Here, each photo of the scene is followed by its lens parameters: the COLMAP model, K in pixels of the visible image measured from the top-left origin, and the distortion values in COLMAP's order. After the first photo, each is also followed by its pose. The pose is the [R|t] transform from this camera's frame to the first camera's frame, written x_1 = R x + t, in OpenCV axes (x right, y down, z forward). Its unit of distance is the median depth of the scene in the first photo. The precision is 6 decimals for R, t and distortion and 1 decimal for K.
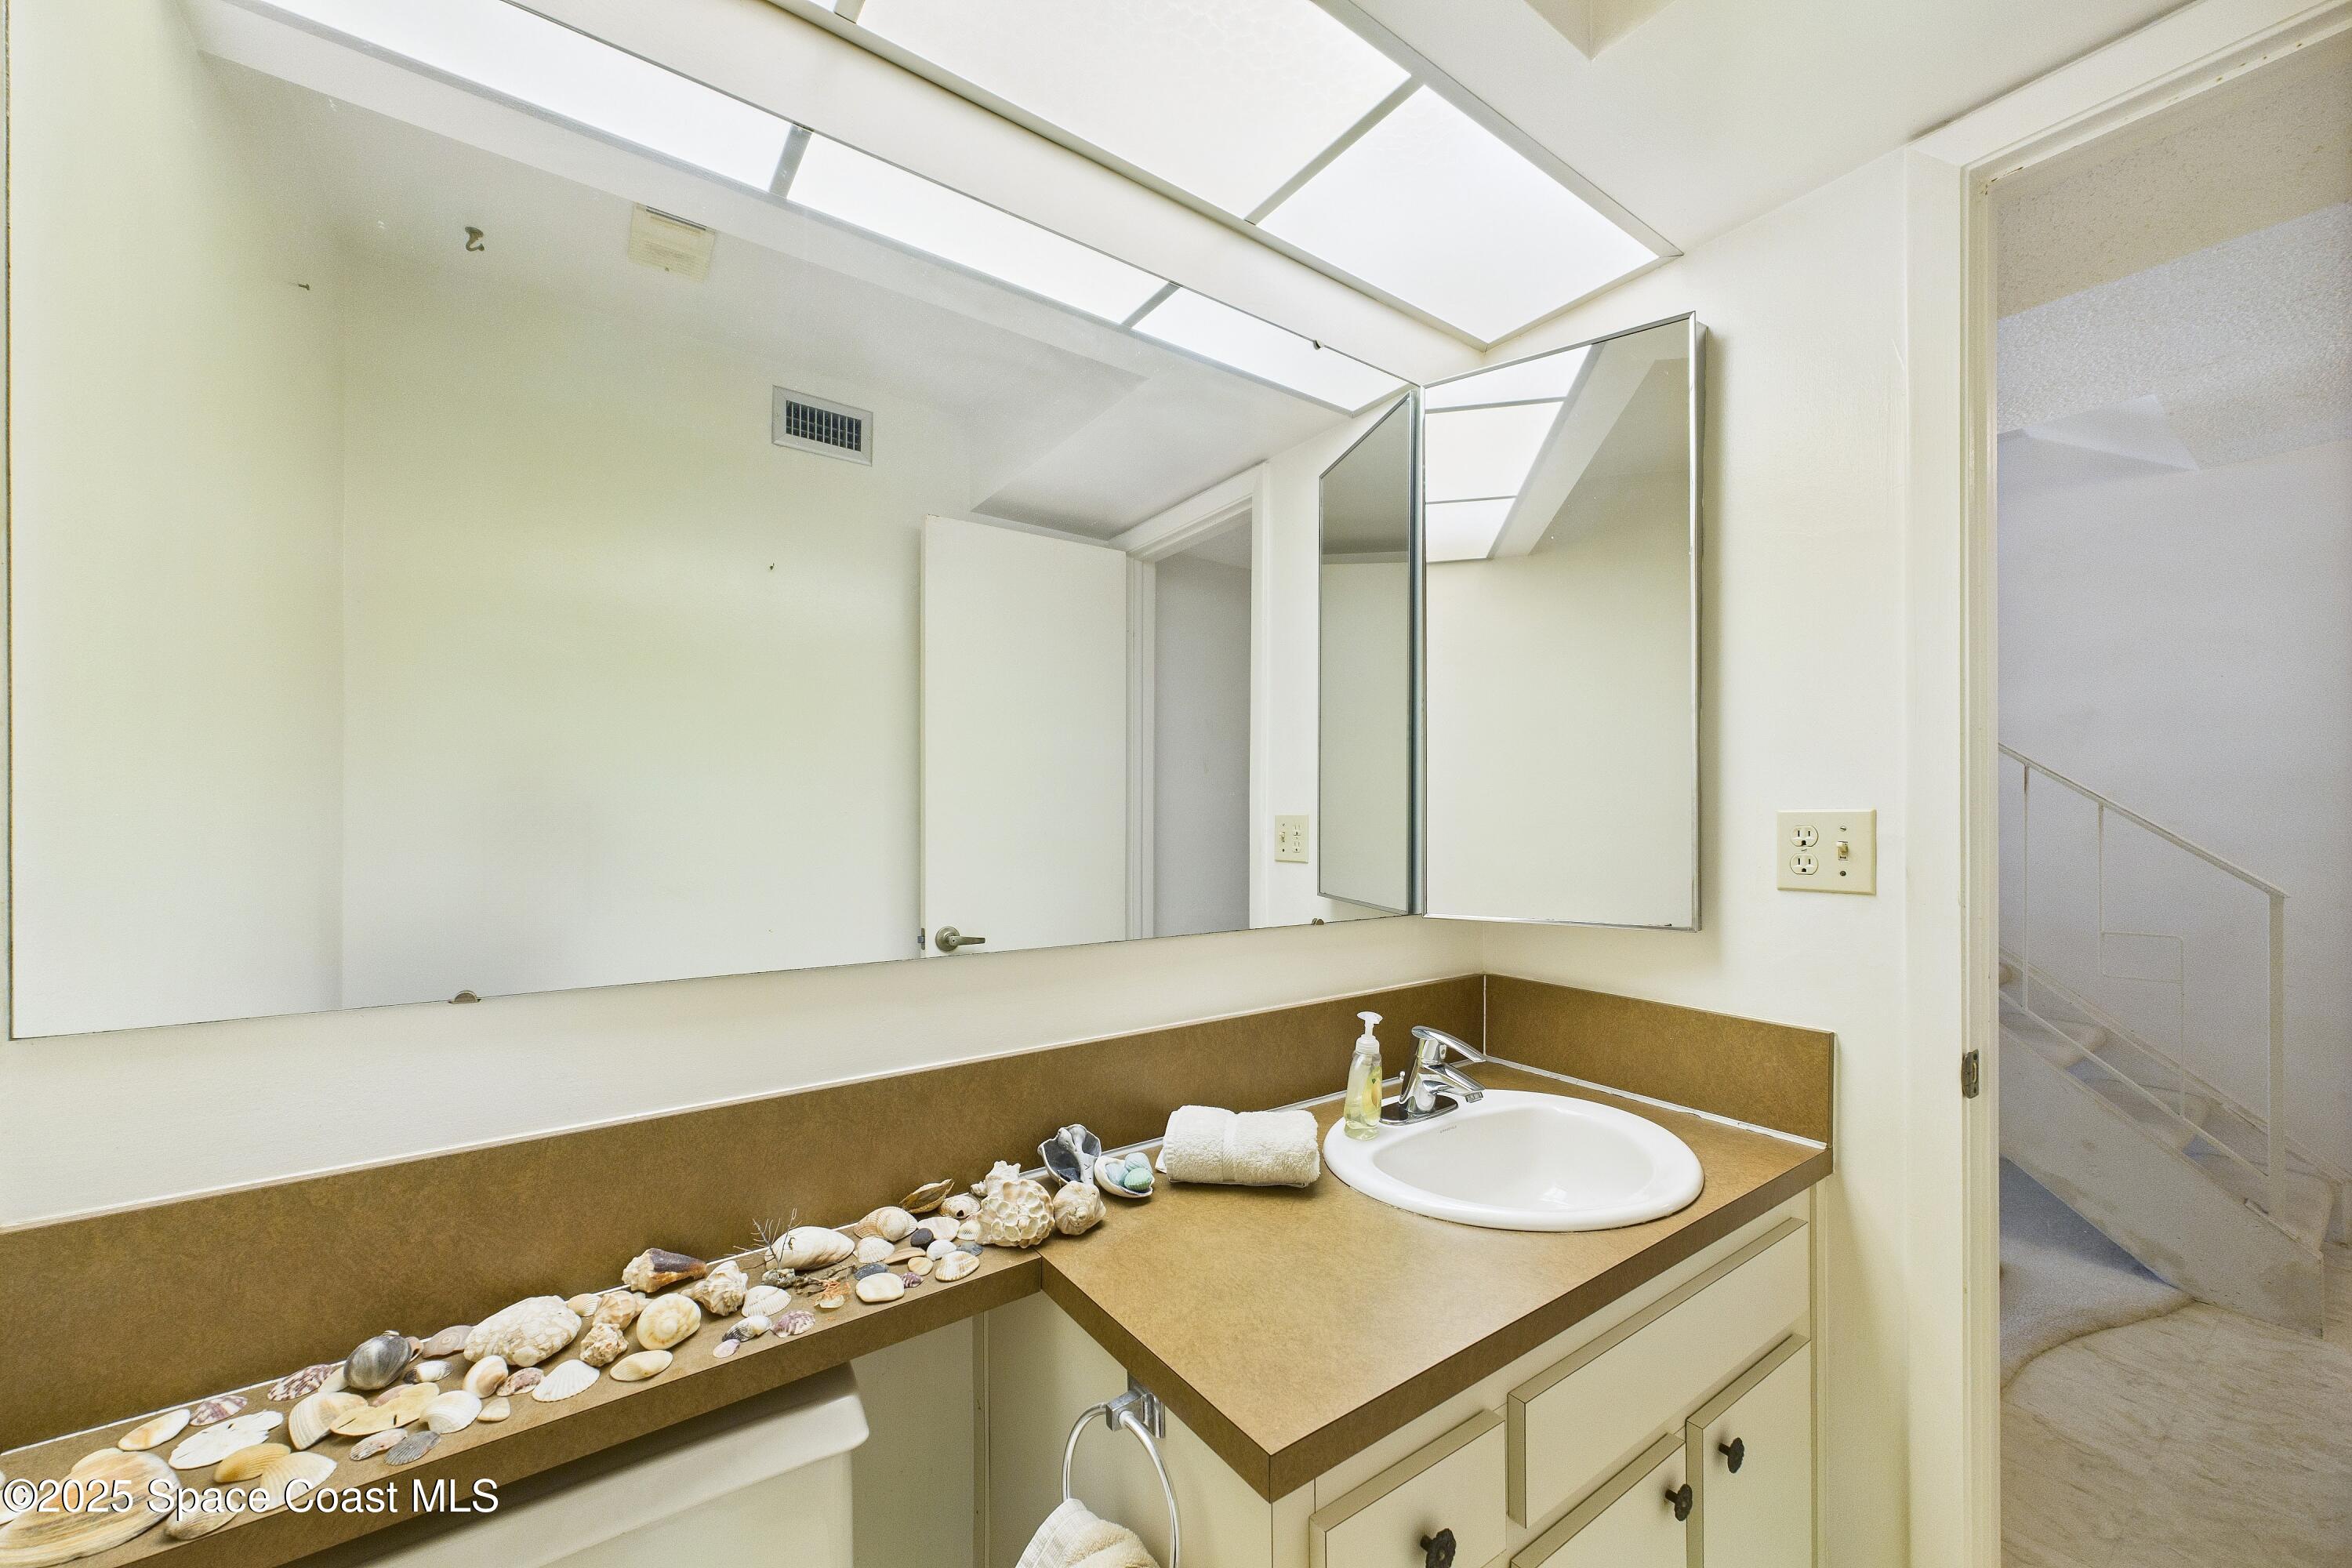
lens RADIAL K [[897.3, 0, 1172.3], [0, 897.3, 822.5], [0, 0, 1]] dist [0.000069, 0.000301]
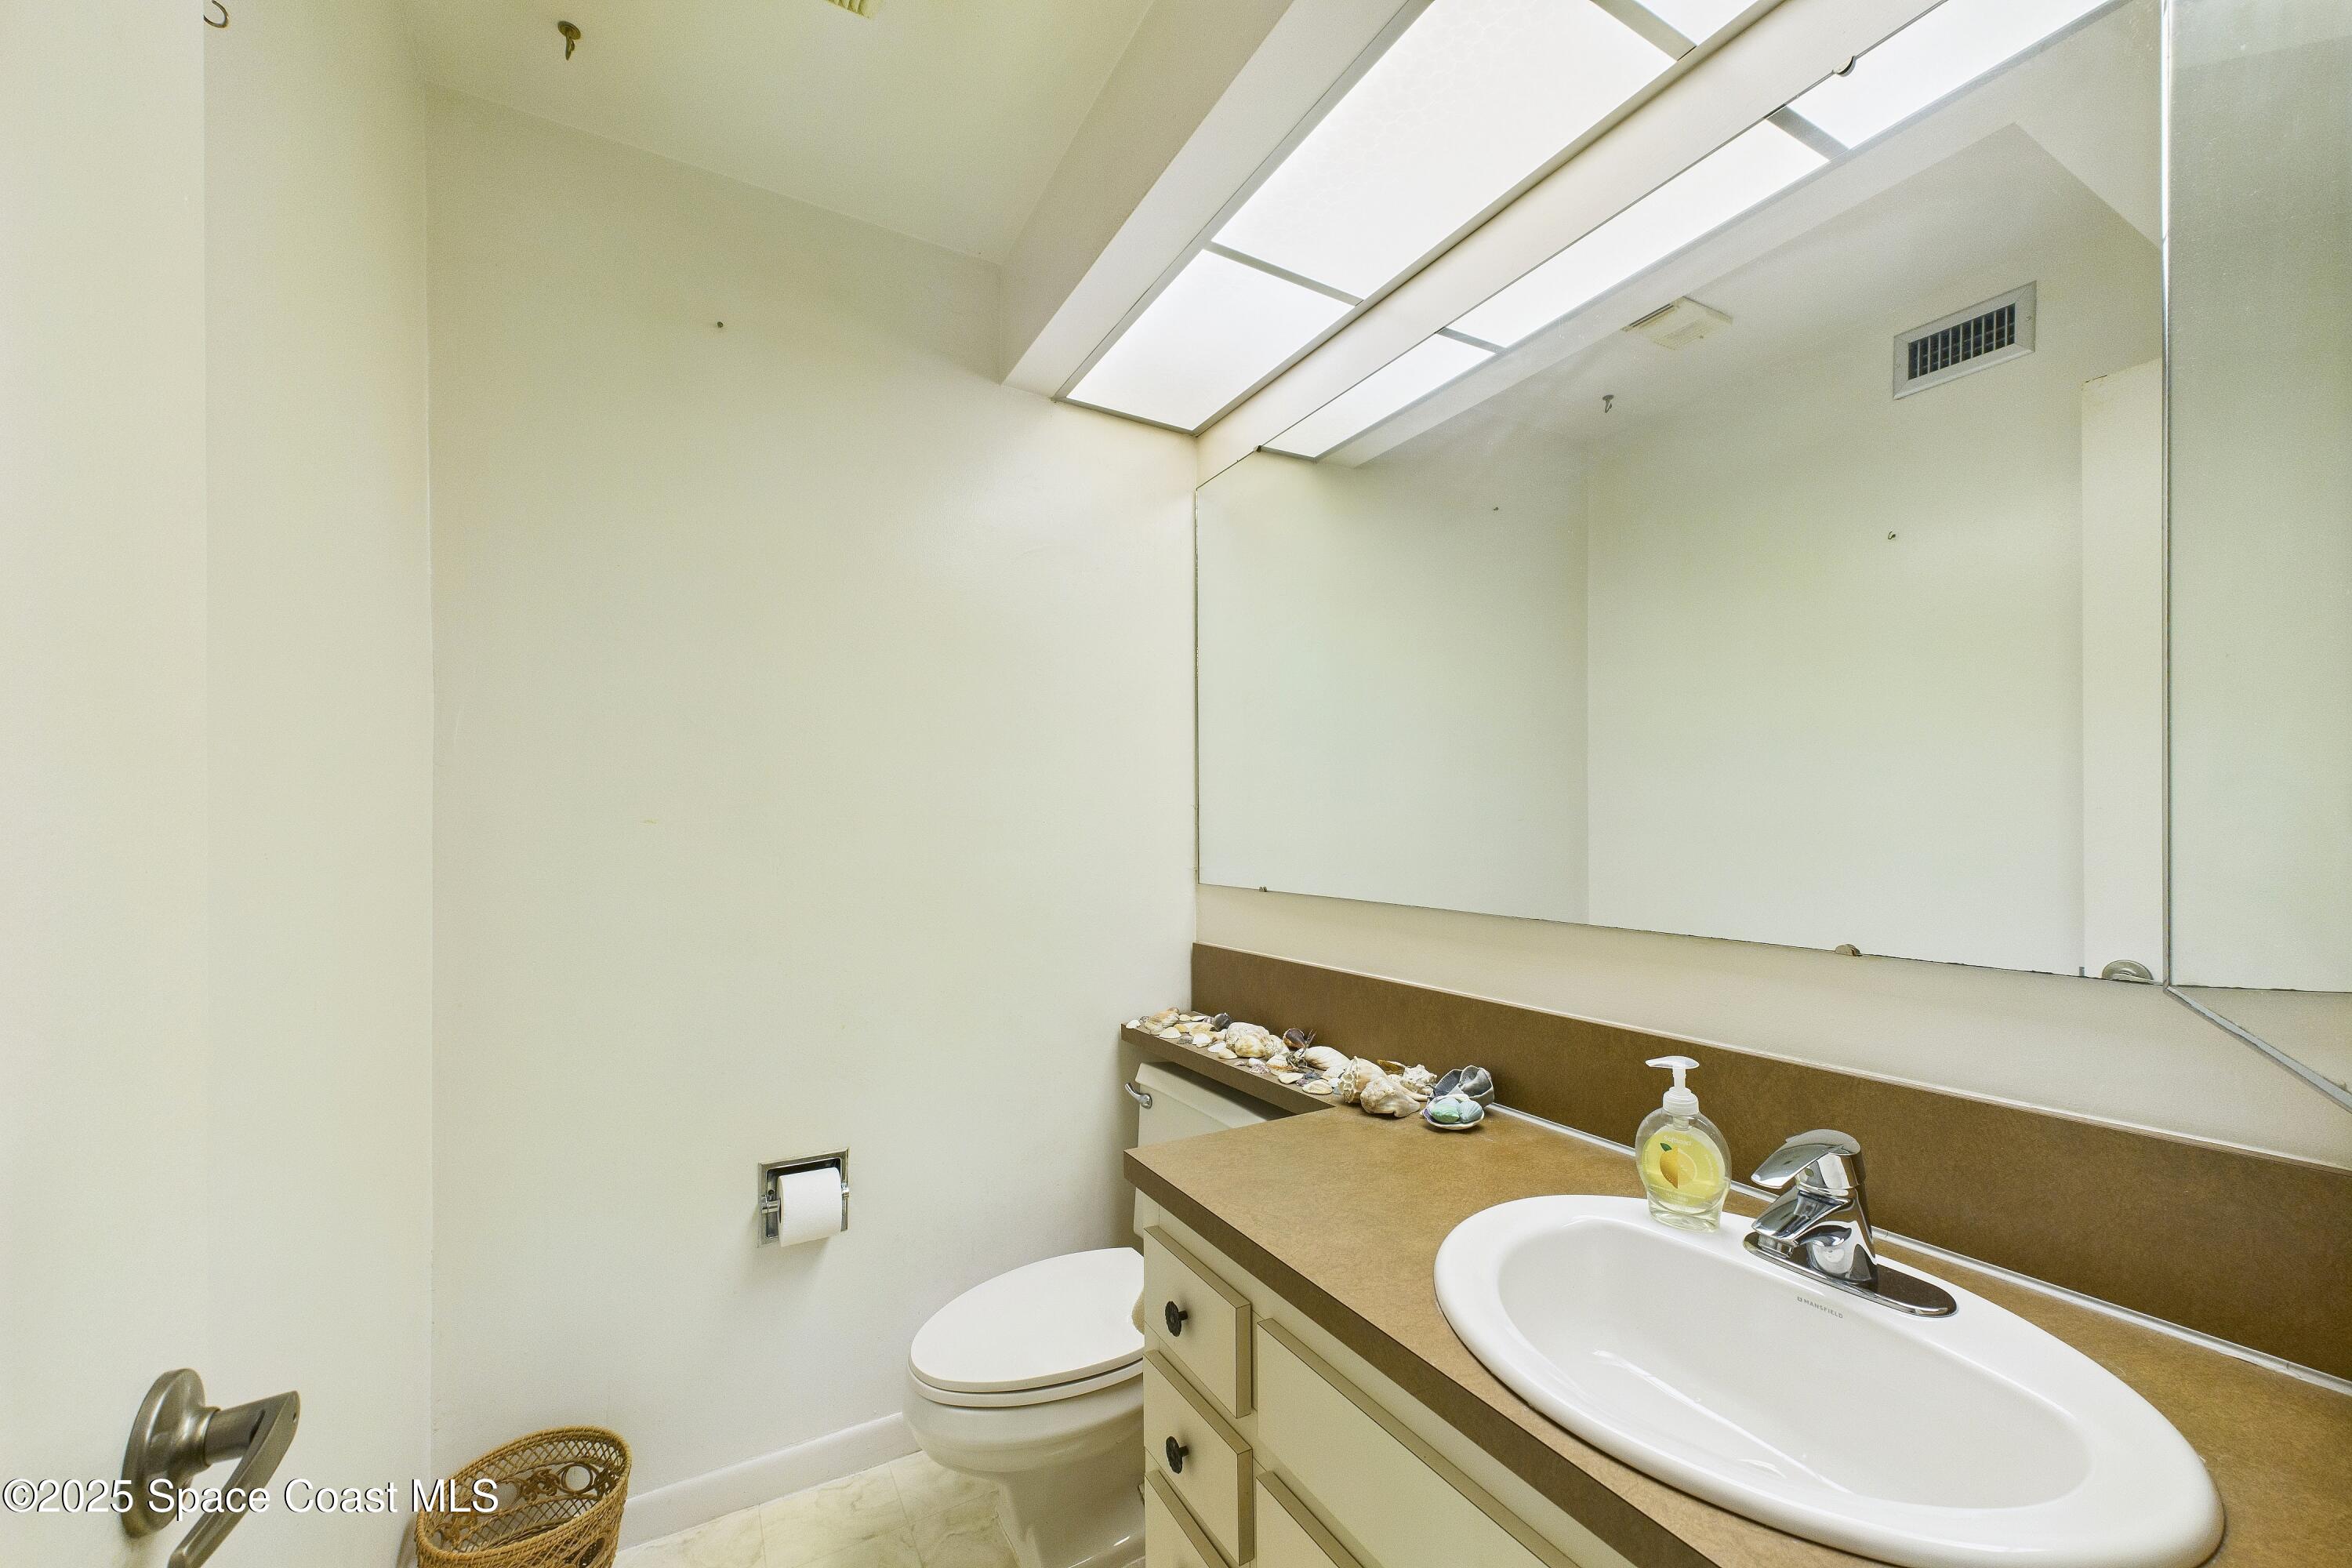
lens RADIAL K [[897.3, 0, 1172.3], [0, 897.3, 822.5], [0, 0, 1]] dist [0.000069, 0.000301]
pose [[-0.107880, -0.001925, -0.994162, 0.206084], [0.004824, 0.999985, -0.002459, 0.003619], [0.994152, -0.005061, -0.107869, 0.138300]]
